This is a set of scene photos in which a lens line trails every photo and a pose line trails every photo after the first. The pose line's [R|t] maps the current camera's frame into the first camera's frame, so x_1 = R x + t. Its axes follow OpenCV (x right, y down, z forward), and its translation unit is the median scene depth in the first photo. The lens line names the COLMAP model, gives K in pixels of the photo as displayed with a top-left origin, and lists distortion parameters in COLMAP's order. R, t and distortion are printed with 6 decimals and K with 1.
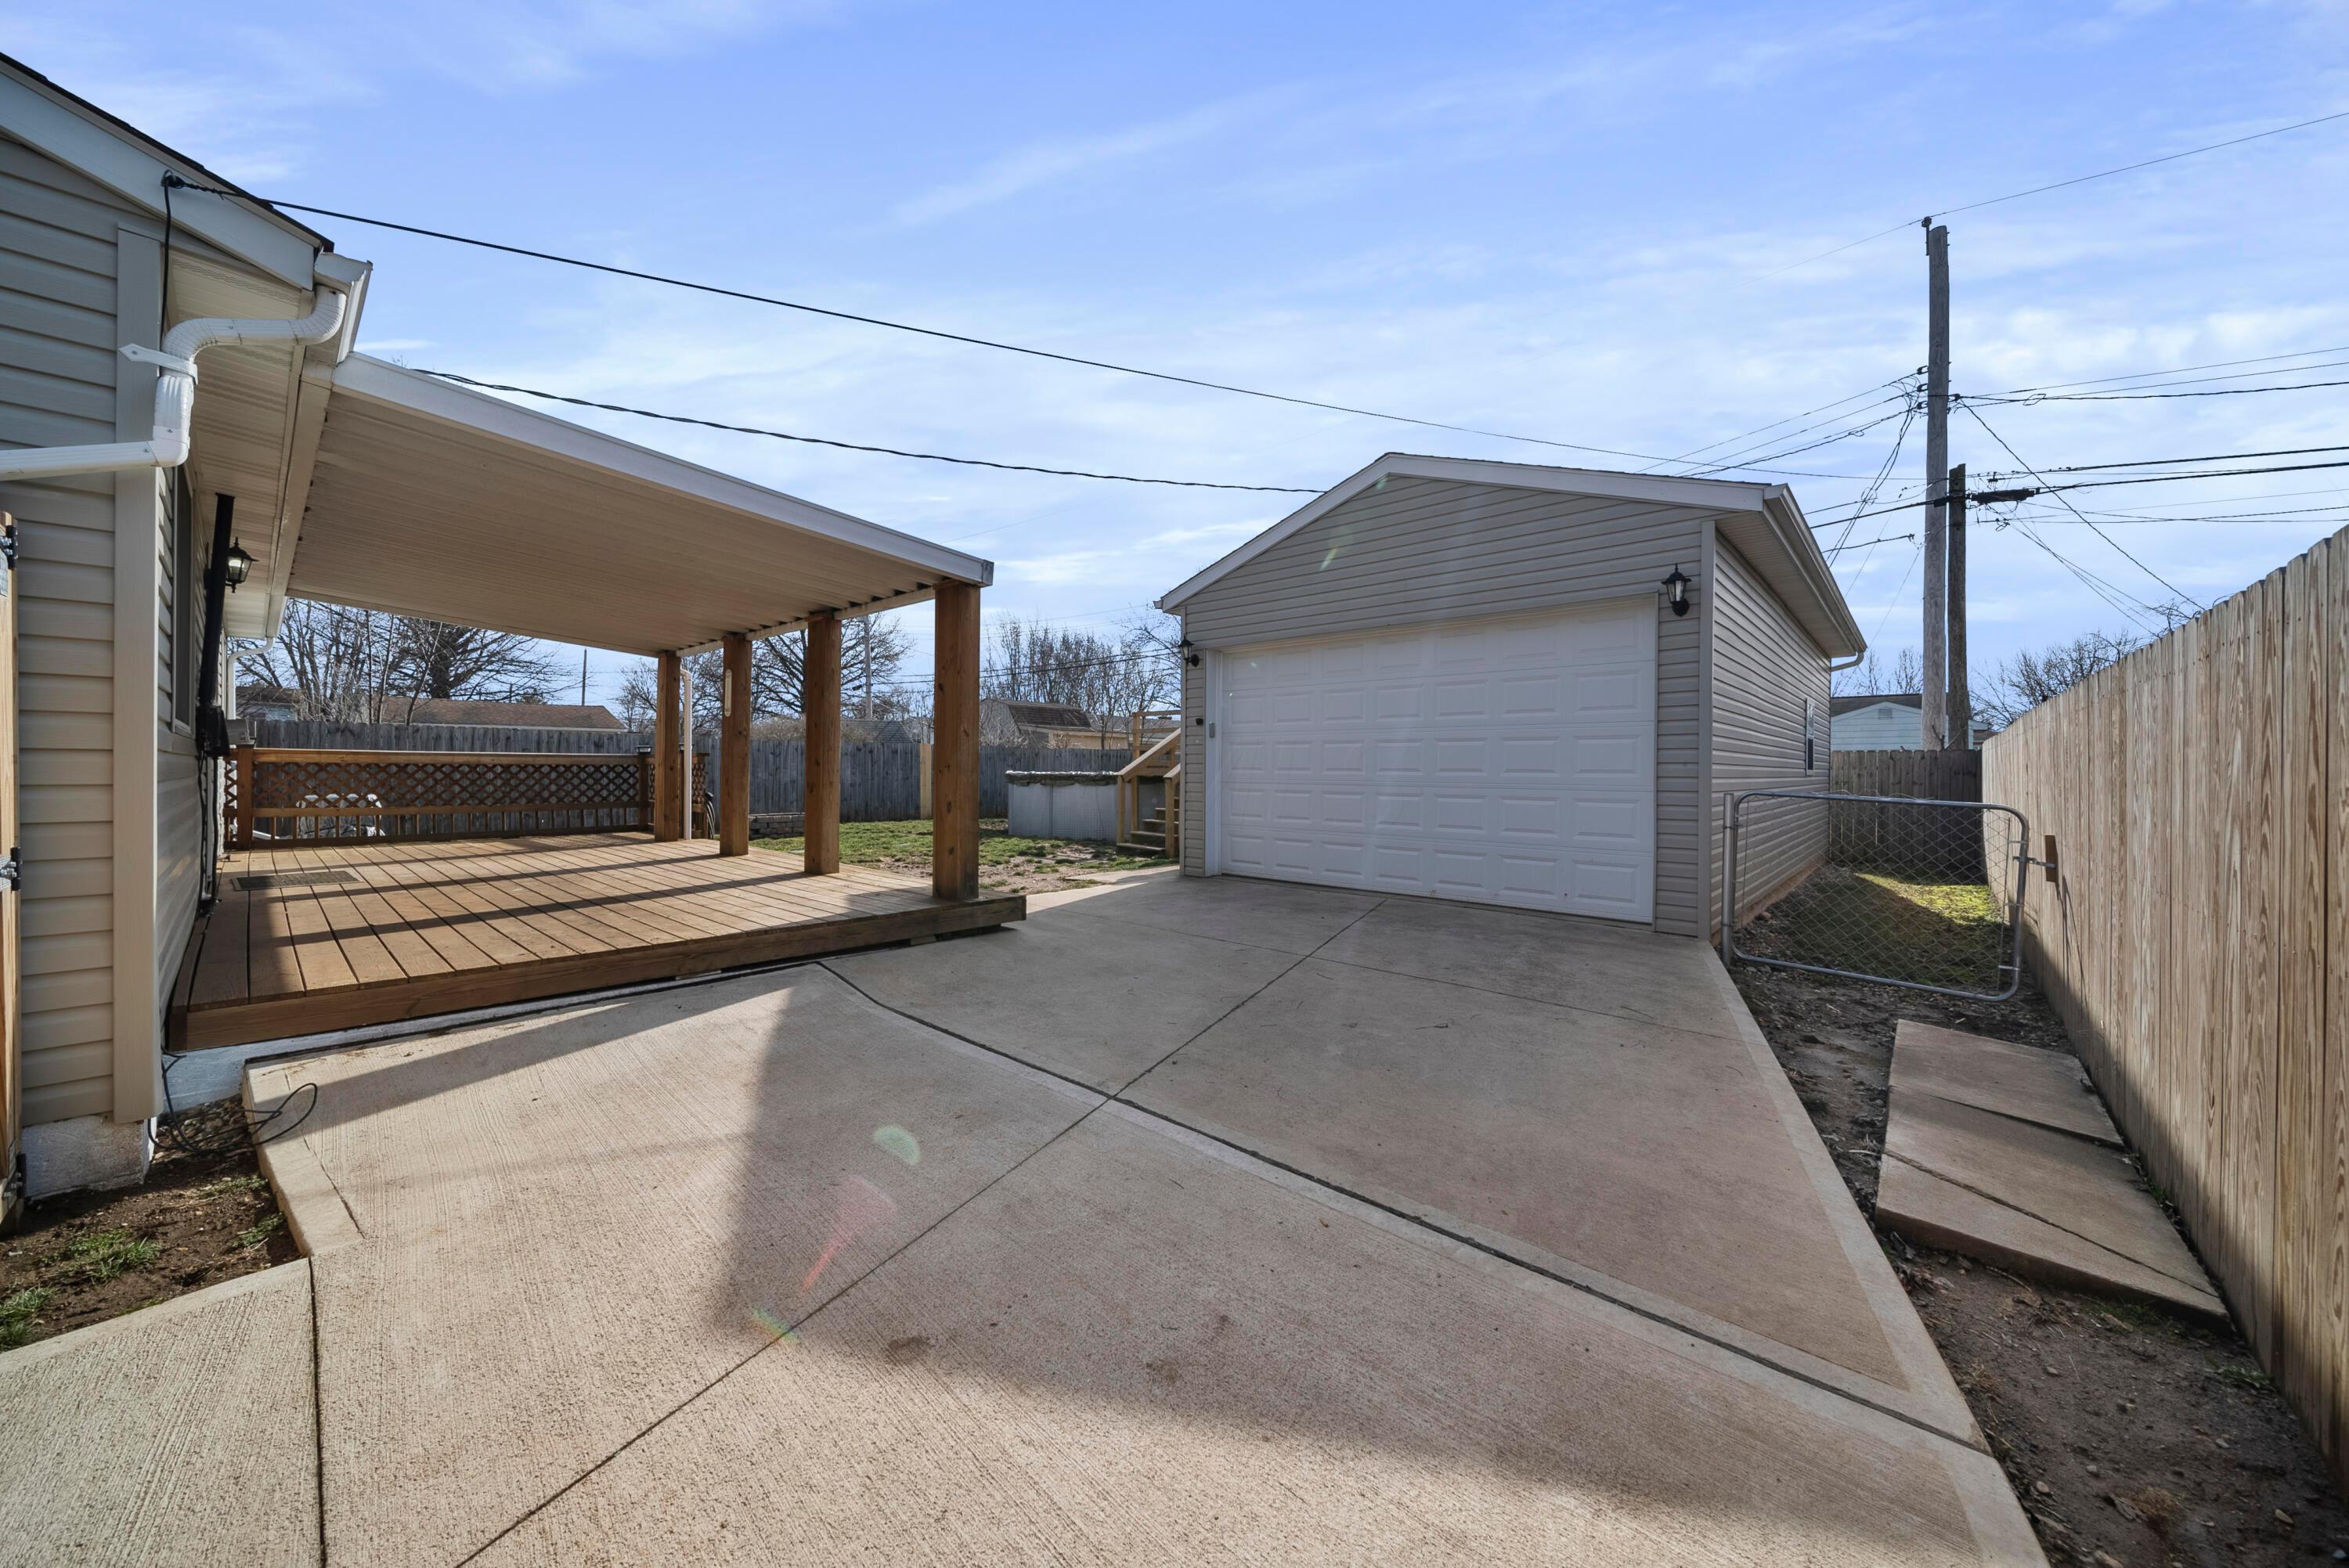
lens RADIAL K [[841.3, 0, 1167.8], [0, 841.3, 777.3], [0, 0, 1]] dist [0.001181, 0.000090]
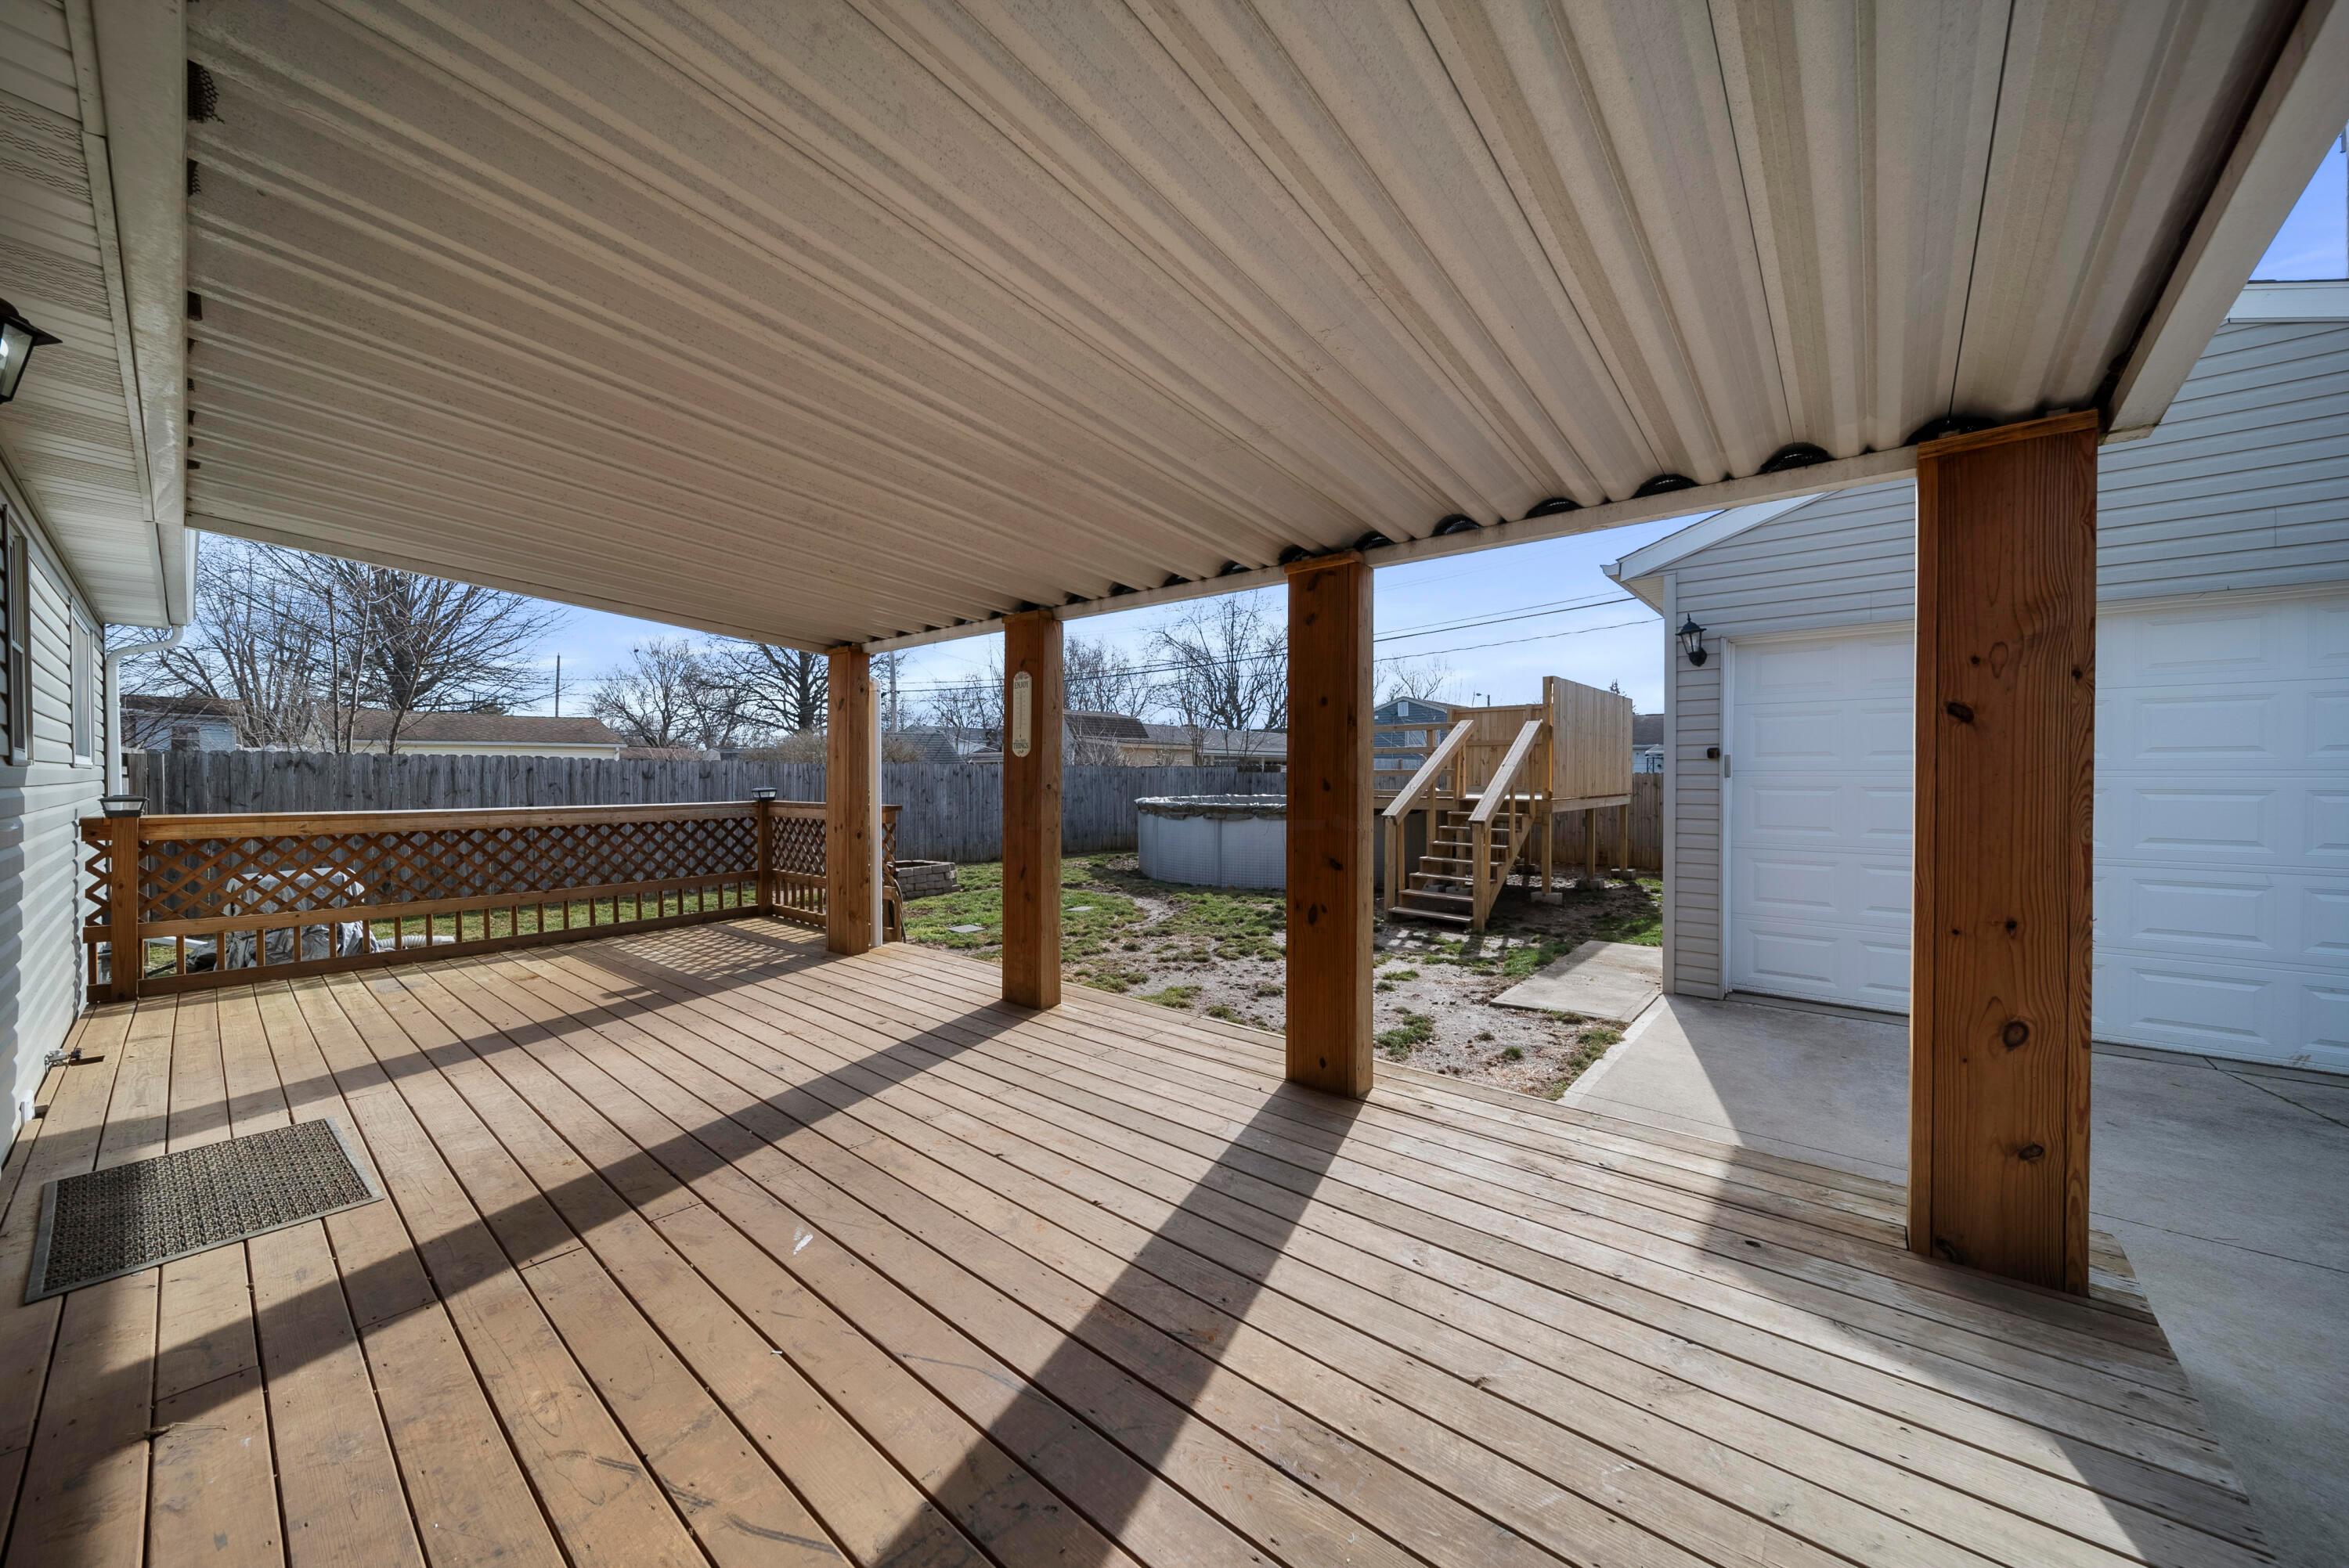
lens RADIAL K [[834.2, 0, 1169.5], [0, 834.2, 787.4], [0, 0, 1]] dist [-0.000139, -0.000231]
pose [[0.999240, -0.008565, 0.038023, -0.218652], [0.008297, 0.999940, 0.007203, -0.026922], [-0.038082, -0.006882, 0.999251, 0.217591]]
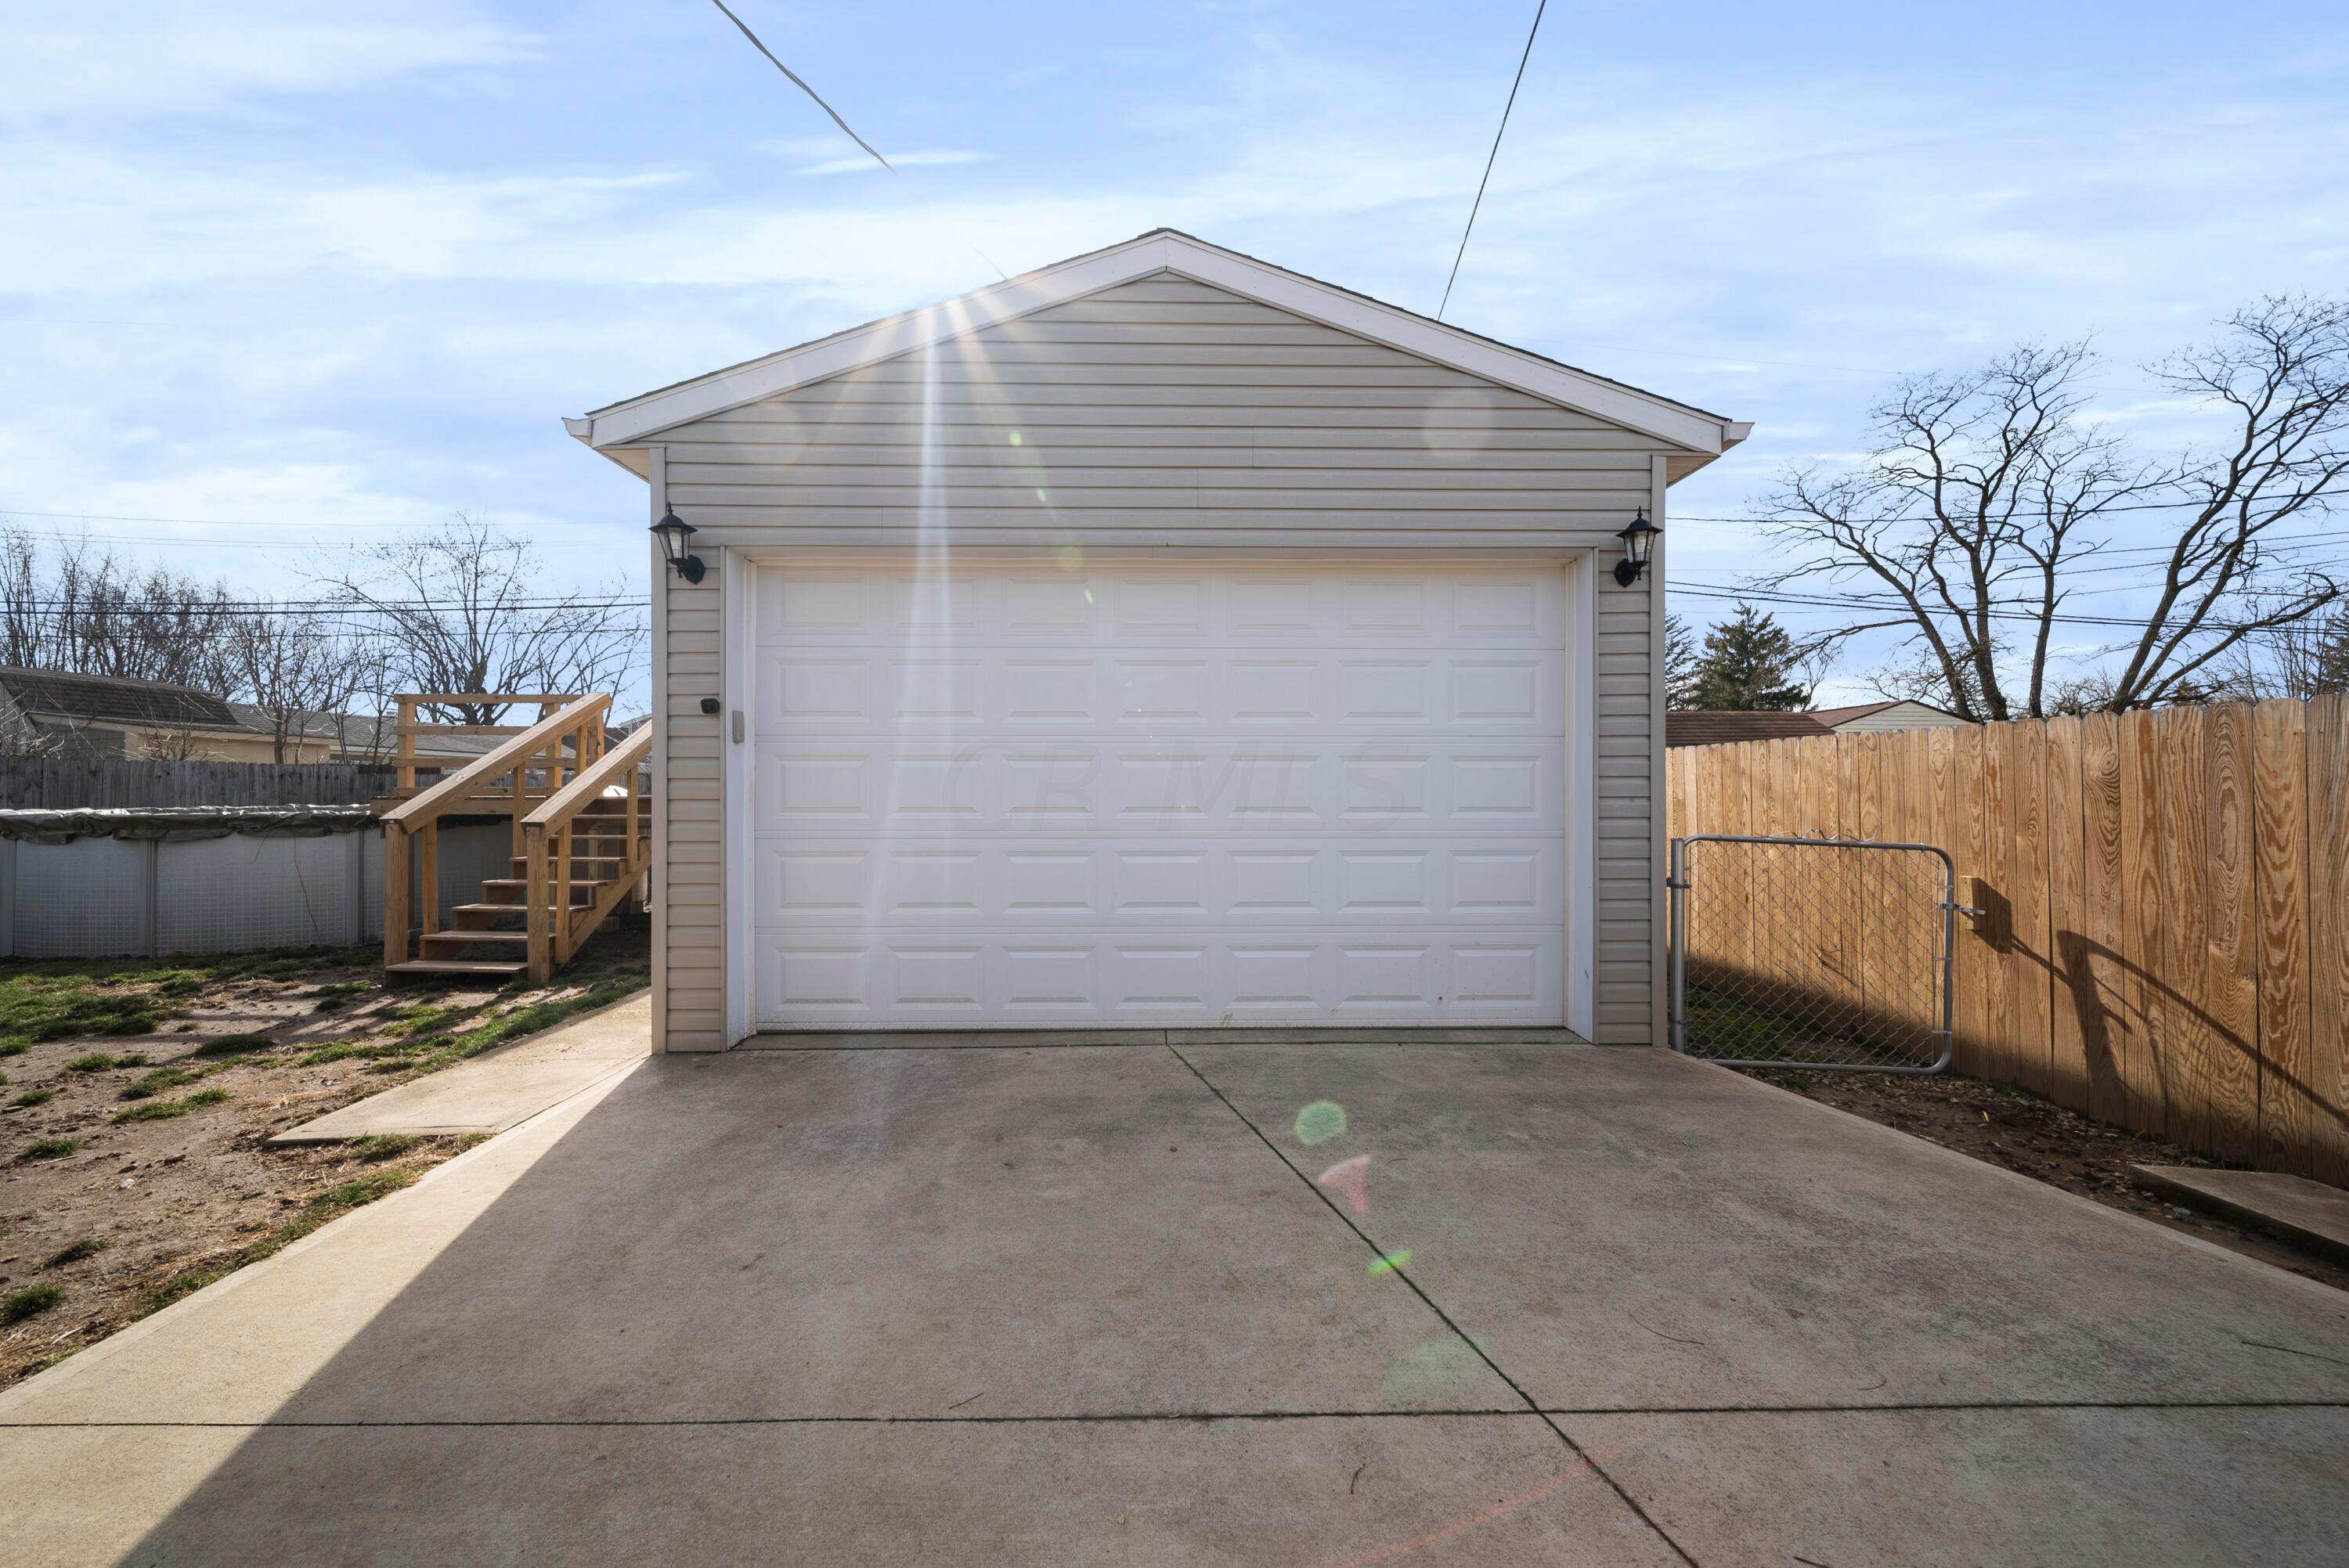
lens RADIAL K [[830.4, 0, 1178.0], [0, 830.4, 796.1], [0, 0, 1]] dist [-0.001679, -0.000387]
pose [[0.717891, -0.009843, 0.696086, -0.050948], [0.011699, 0.999929, 0.002074, -0.009110], [-0.696057, 0.006655, 0.717955, 0.283260]]
